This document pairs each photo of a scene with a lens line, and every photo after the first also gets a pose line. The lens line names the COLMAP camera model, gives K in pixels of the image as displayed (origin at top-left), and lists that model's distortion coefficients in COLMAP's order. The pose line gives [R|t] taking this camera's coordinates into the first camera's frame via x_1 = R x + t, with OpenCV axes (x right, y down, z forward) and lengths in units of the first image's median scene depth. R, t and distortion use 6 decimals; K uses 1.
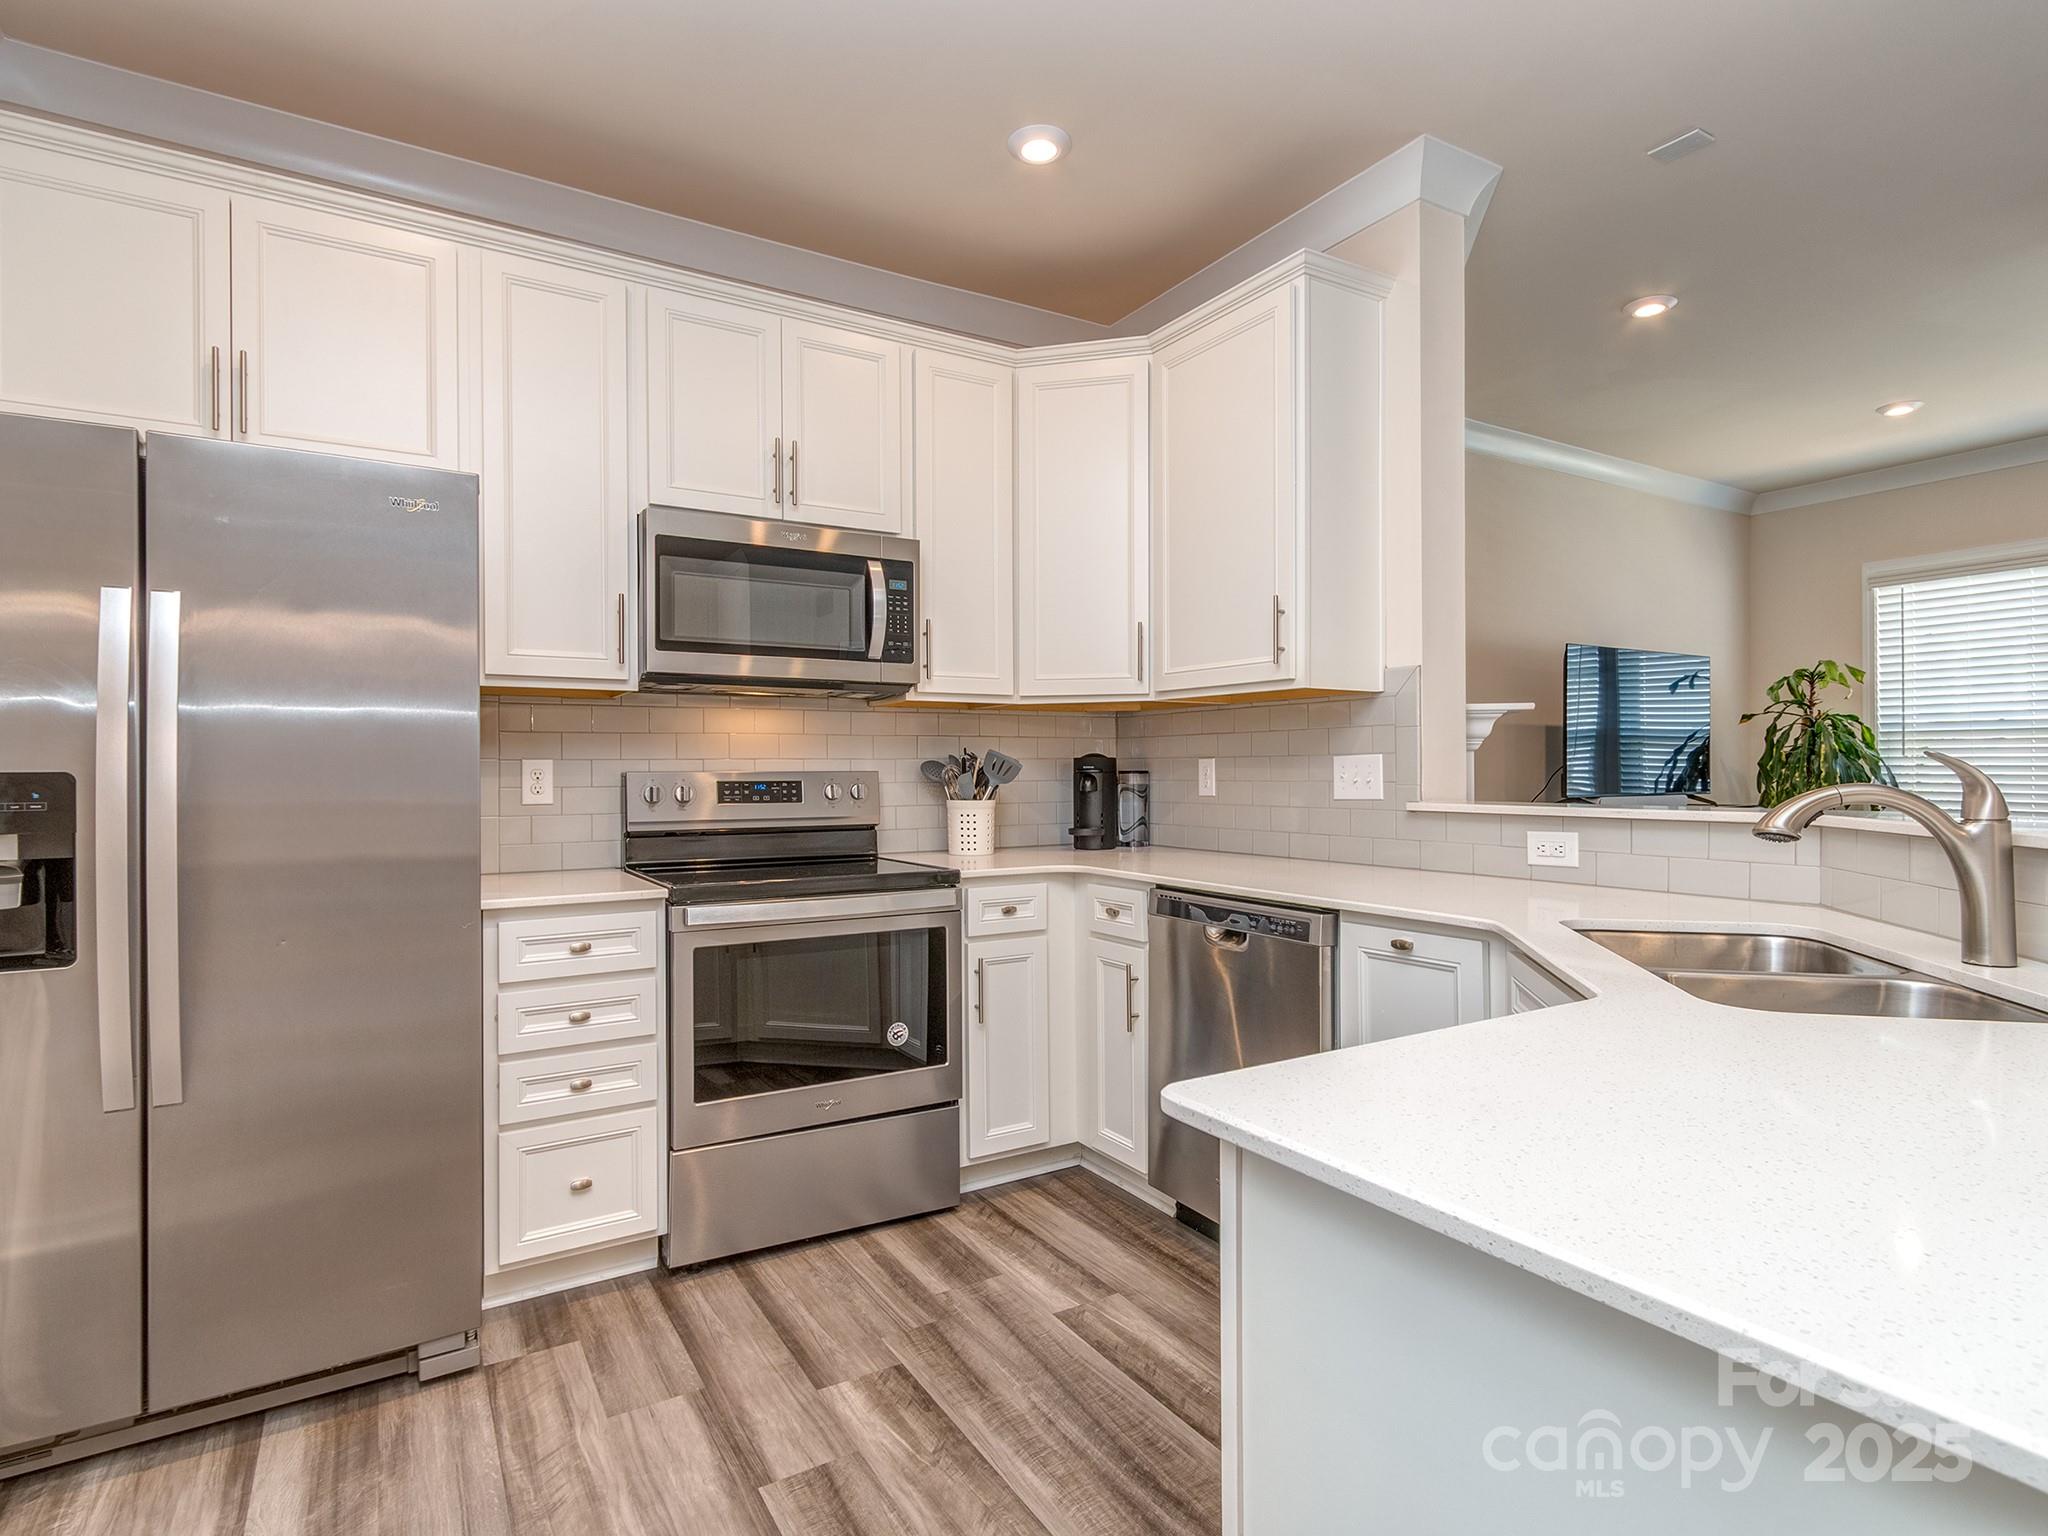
lens RADIAL K [[1058.9, 0, 1023.0], [0, 1058.9, 770.1], [0, 0, 1]] dist [0.007949, -0.004904]
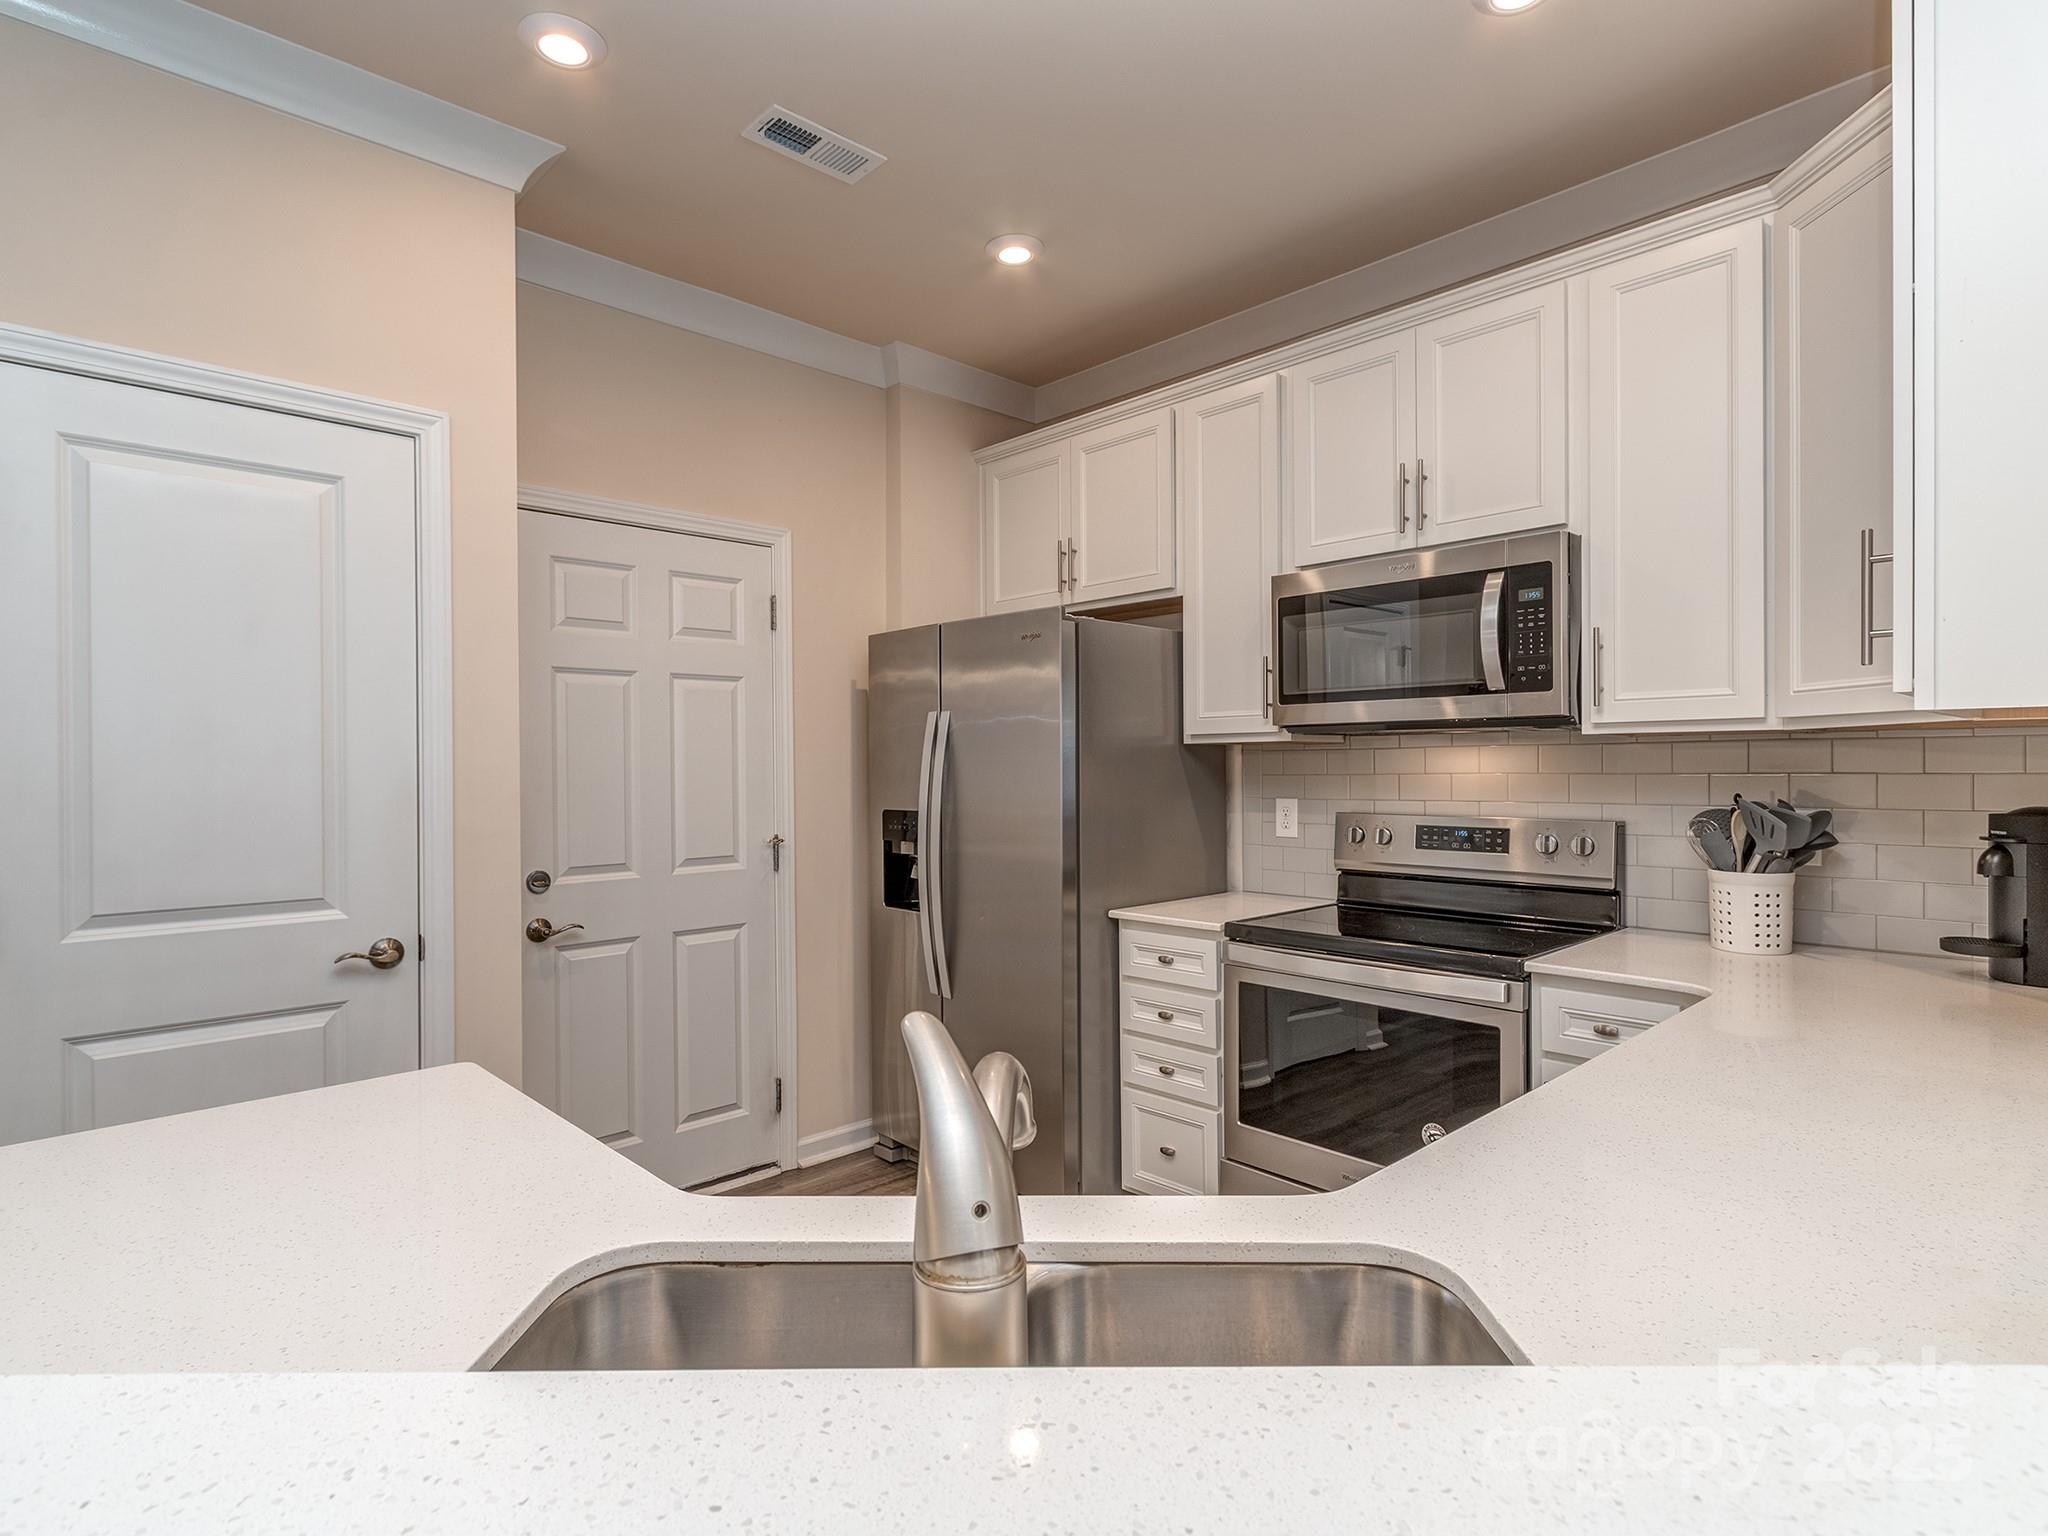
lens RADIAL K [[1058.9, 0, 1007.1], [0, 1058.9, 786.9], [0, 0, 1]] dist [0.007949, -0.004904]
pose [[0.205394, 0.023731, -0.978392, 0.587597], [0.007437, 0.999639, 0.025807, -0.052570], [0.978651, -0.012577, 0.205143, 0.445096]]
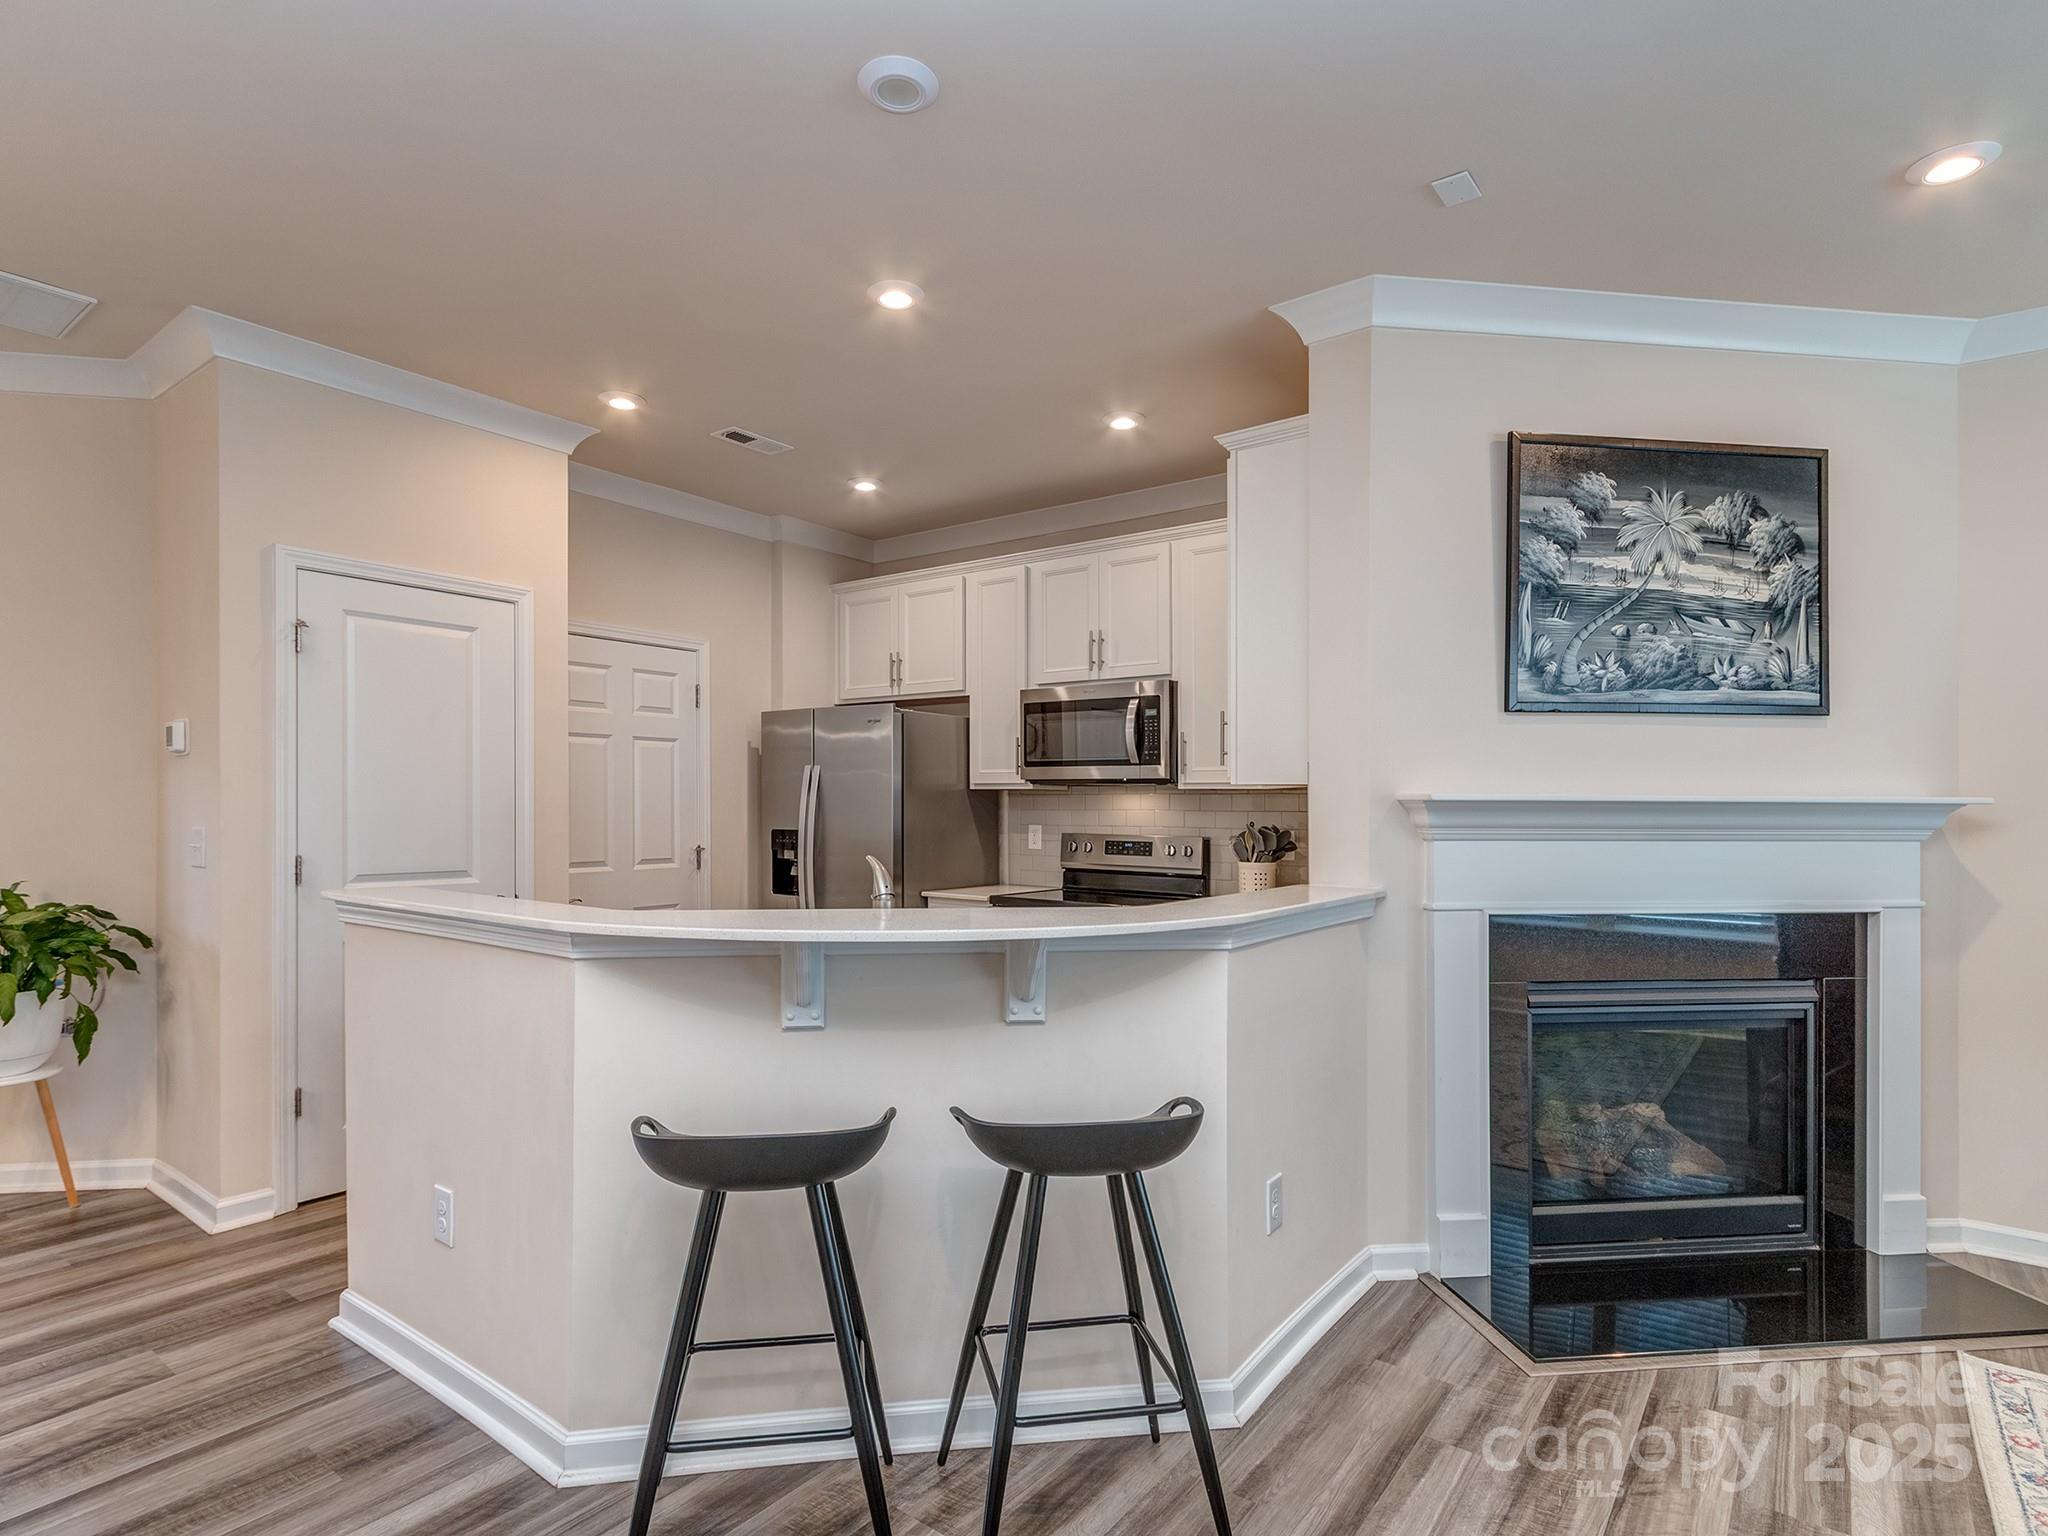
lens RADIAL K [[1058.9, 0, 997.4], [0, 1058.9, 806.8], [0, 0, 1]] dist [0.007949, -0.004904]
pose [[0.361949, 0.012967, -0.932108, 1.173923], [-0.007298, 0.999912, 0.011076, -0.057785], [0.932169, 0.002794, 0.362012, 0.268597]]
